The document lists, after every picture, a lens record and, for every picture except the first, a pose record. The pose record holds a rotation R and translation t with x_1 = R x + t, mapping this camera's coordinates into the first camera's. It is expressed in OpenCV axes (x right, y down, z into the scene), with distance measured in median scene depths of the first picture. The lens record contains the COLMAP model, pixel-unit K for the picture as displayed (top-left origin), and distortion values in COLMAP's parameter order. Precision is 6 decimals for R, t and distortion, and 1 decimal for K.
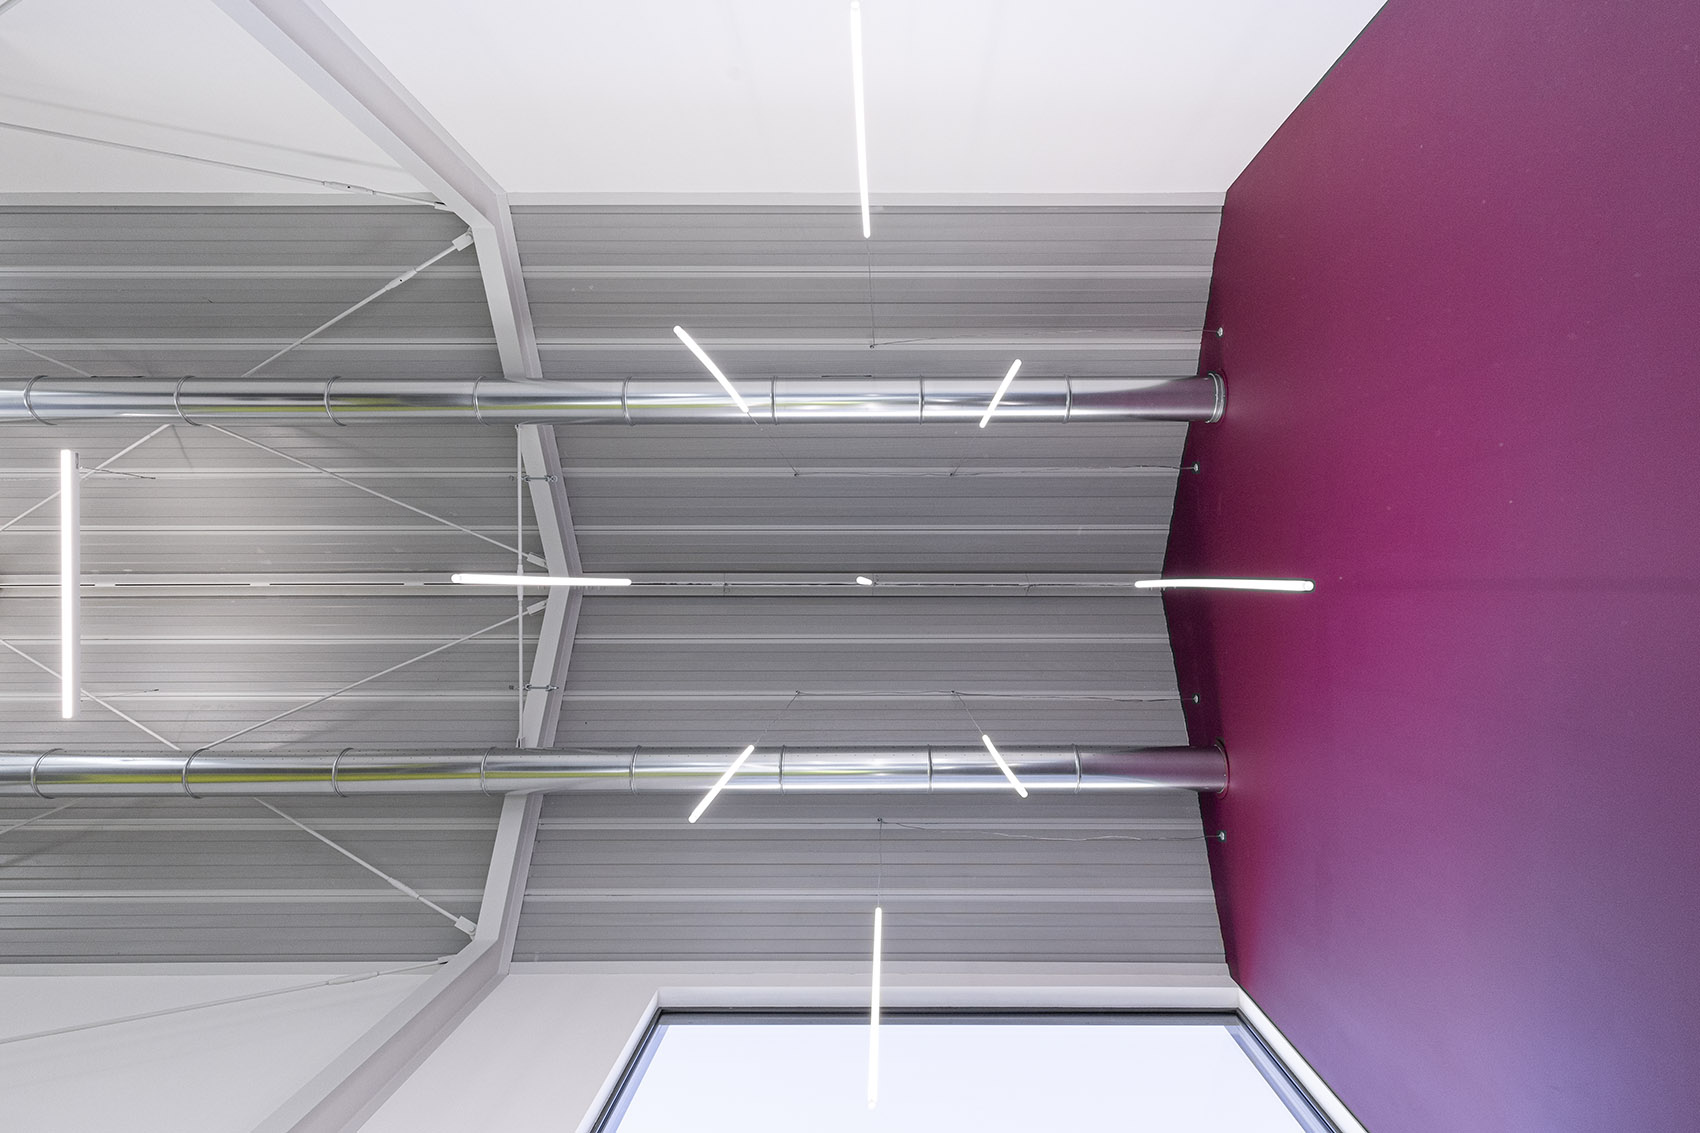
lens RADIAL K [[823.0, 0, 849.5], [0, 823.0, 578.0], [0, 0, 1]] dist [0.014028, 0.001006]
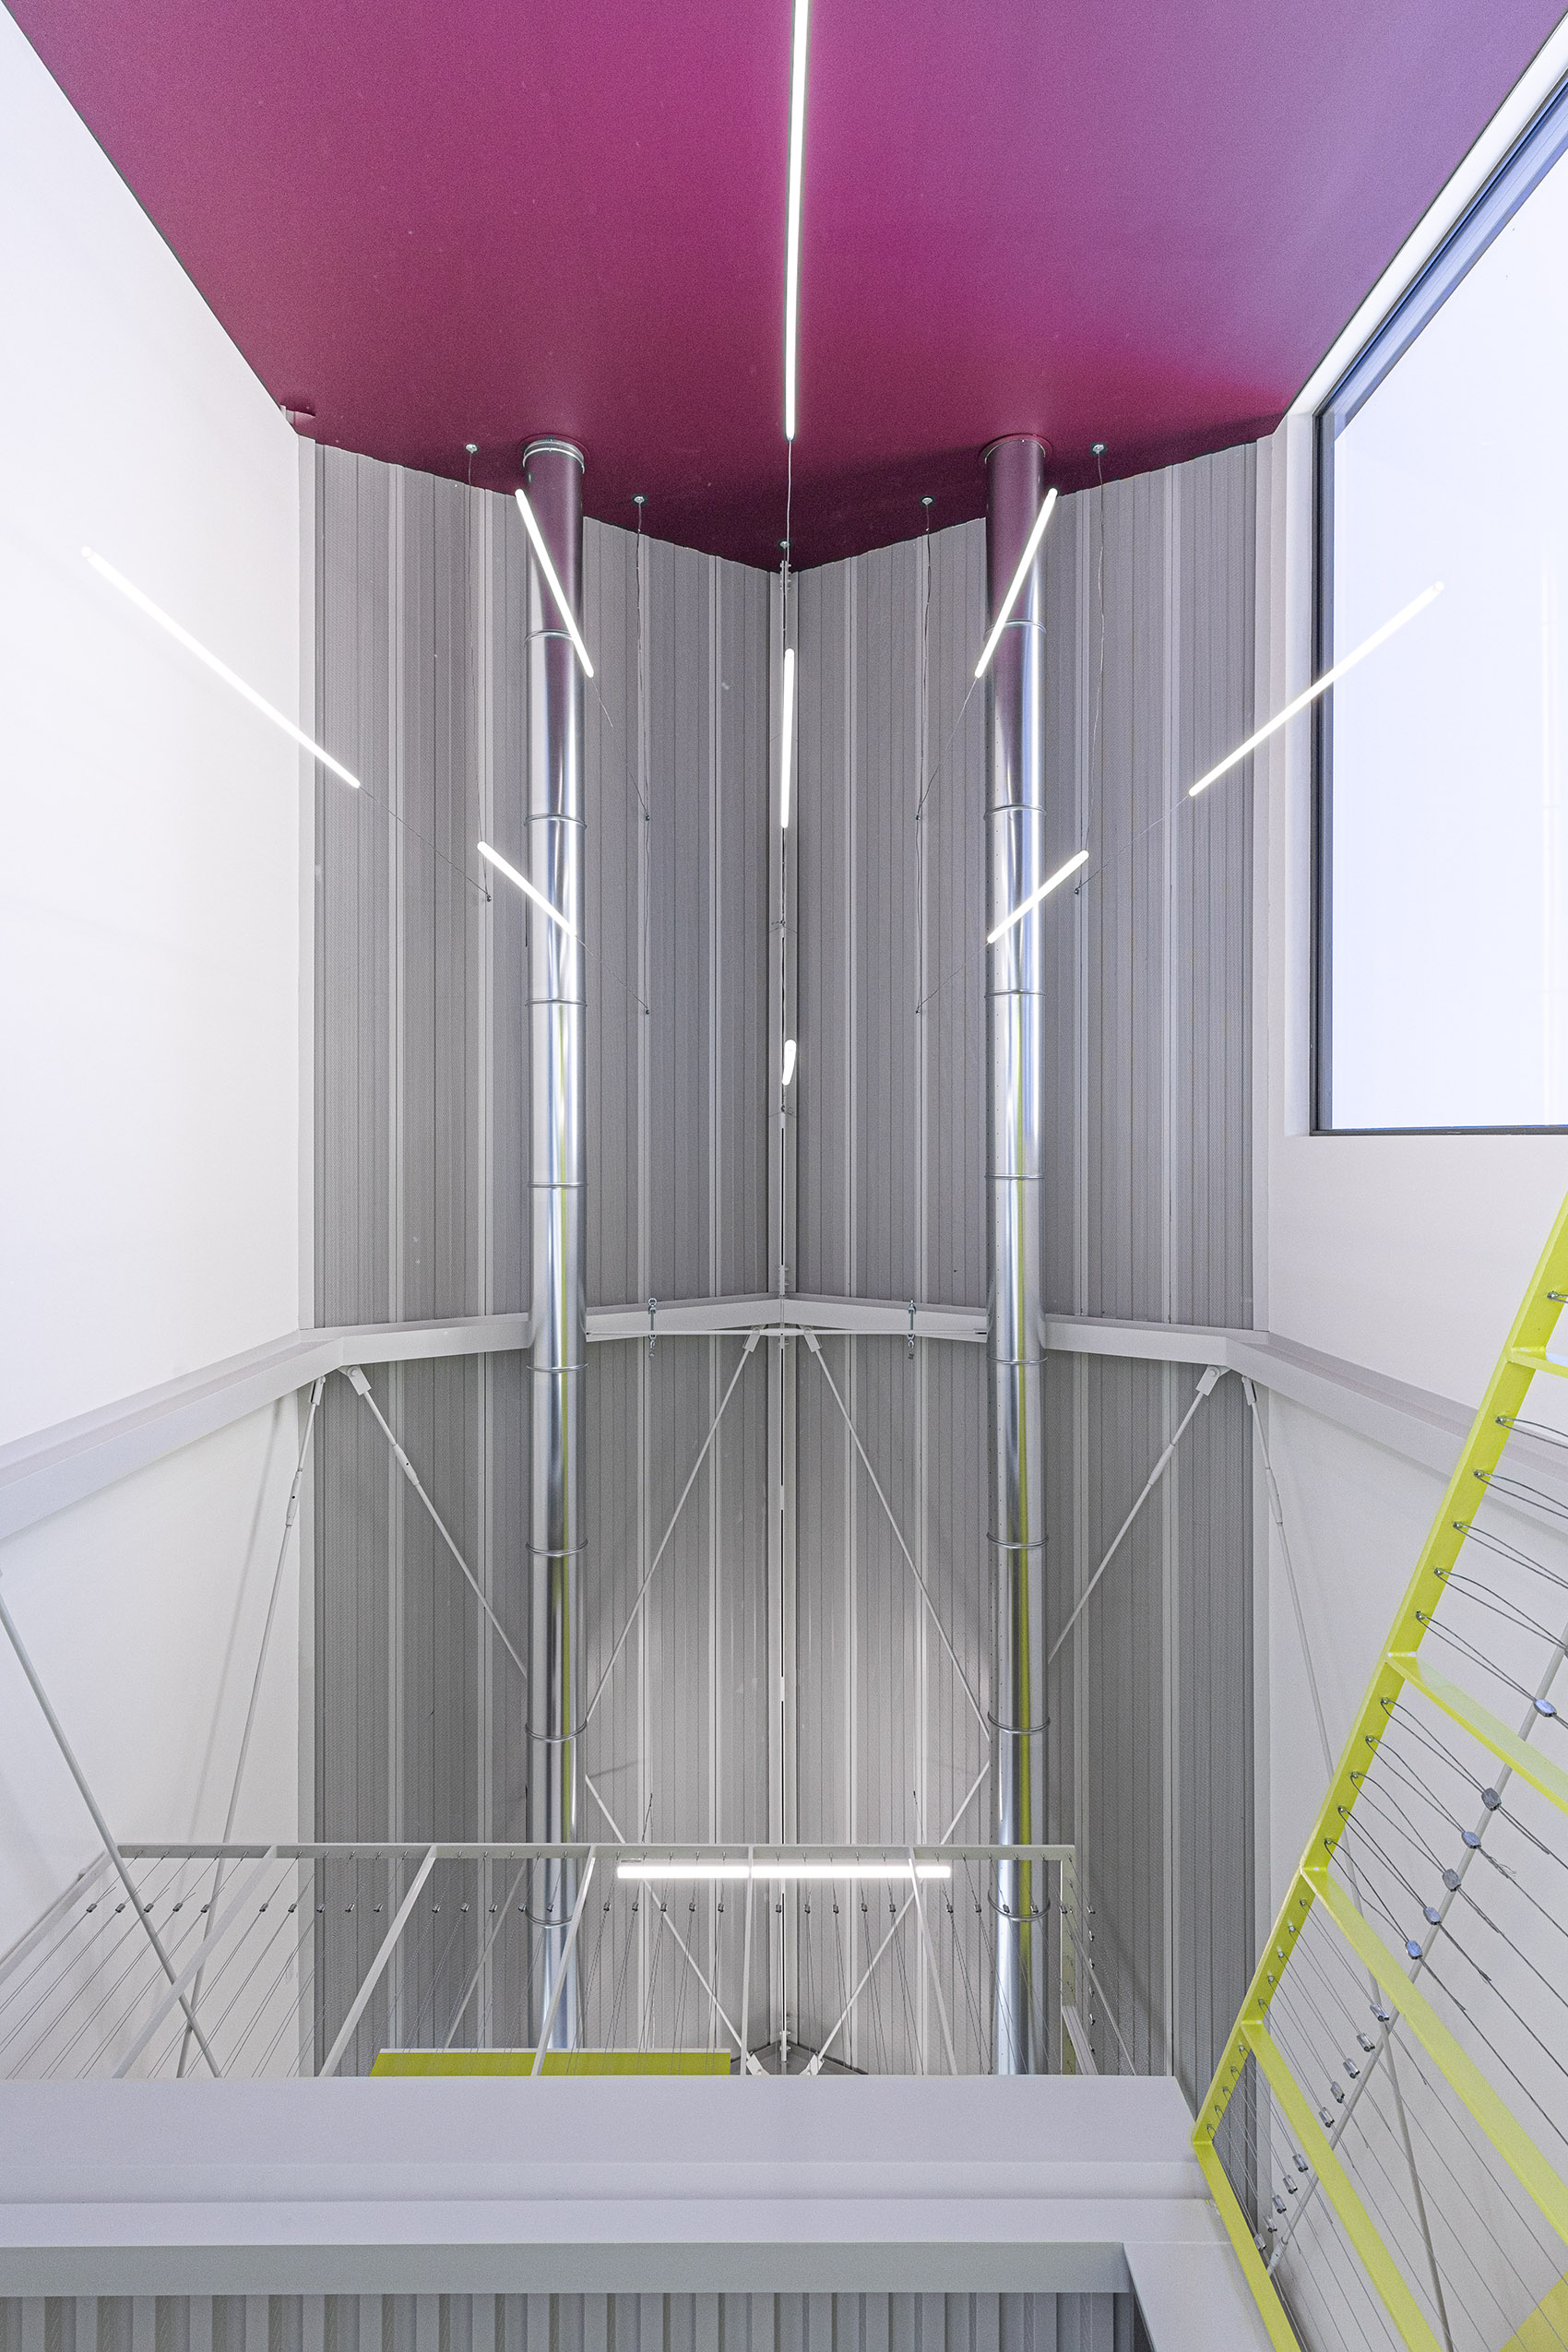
lens RADIAL K [[1021.7, 0, 767.2], [0, 1021.7, 1170.3], [0, 0, 1]] dist [0.015959, -0.000254]
pose [[0.001304, -0.999984, 0.005501, -0.249266], [0.999963, 0.001257, -0.008474, 0.000466], [0.008467, 0.005512, 0.999949, 0.000294]]
